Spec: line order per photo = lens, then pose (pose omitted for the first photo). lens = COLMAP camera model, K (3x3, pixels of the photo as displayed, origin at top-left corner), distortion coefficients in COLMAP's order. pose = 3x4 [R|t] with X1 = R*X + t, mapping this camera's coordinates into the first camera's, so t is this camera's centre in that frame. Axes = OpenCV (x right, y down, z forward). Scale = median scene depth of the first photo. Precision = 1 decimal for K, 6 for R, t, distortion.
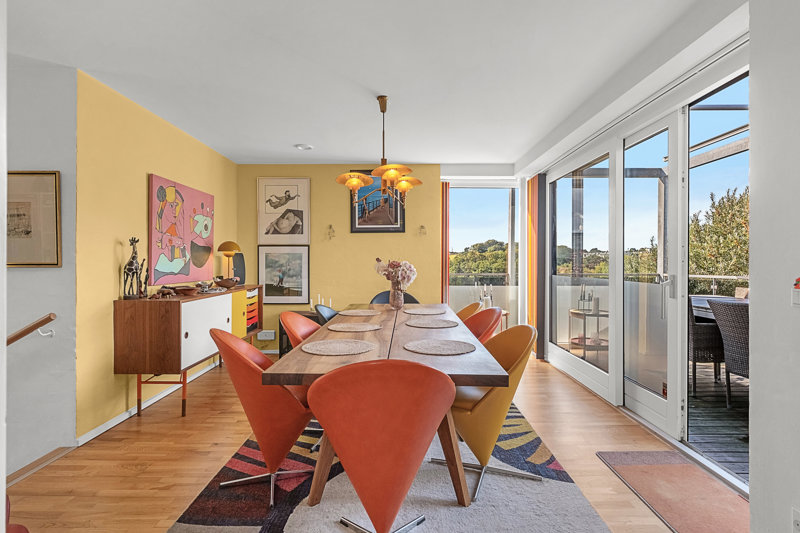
lens RADIAL K [[413.1, 0, 400.0], [0, 413.1, 266.5], [0, 0, 1]] dist [0.000900, 0.000106]
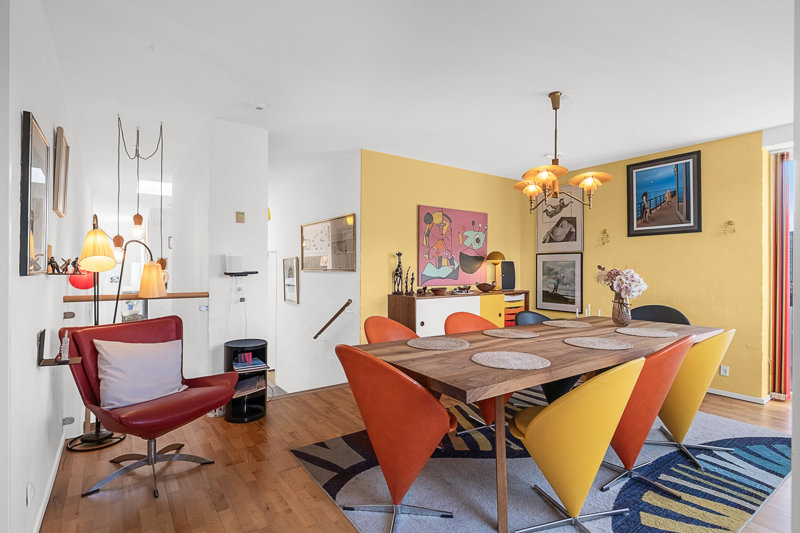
lens RADIAL K [[400.6, 0, 400.0], [0, 400.6, 266.5], [0, 0, 1]] dist [0.000389, -0.000070]
pose [[0.576527, -0.000684, -0.817078, 0.303335], [-0.014179, 0.999841, -0.010841, -0.002386], [0.816955, 0.017835, 0.576425, 0.120177]]
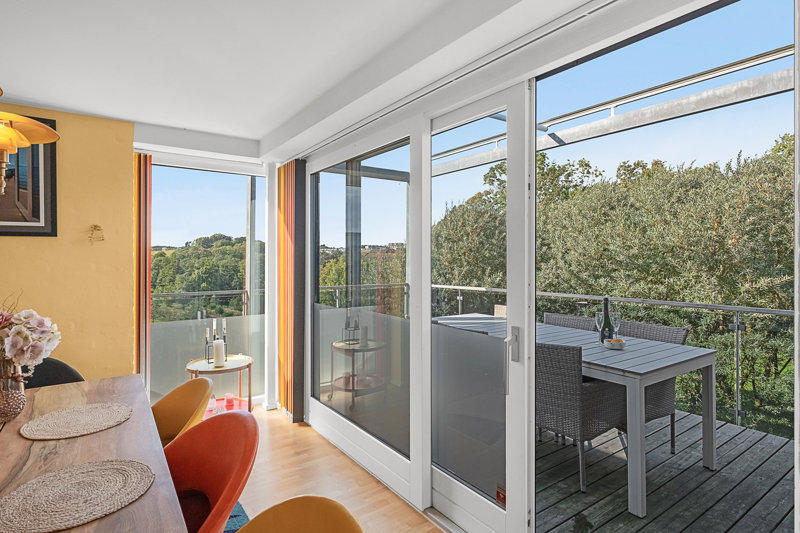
lens RADIAL K [[430.9, 0, 397.8], [0, 430.9, 256.8], [0, 0, 1]] dist [-0.001411, -0.000352]
pose [[0.817914, -0.000045, 0.575340, 0.054090], [0.007658, 0.999912, -0.010809, -0.047206], [-0.575289, 0.013247, 0.817843, 0.289821]]
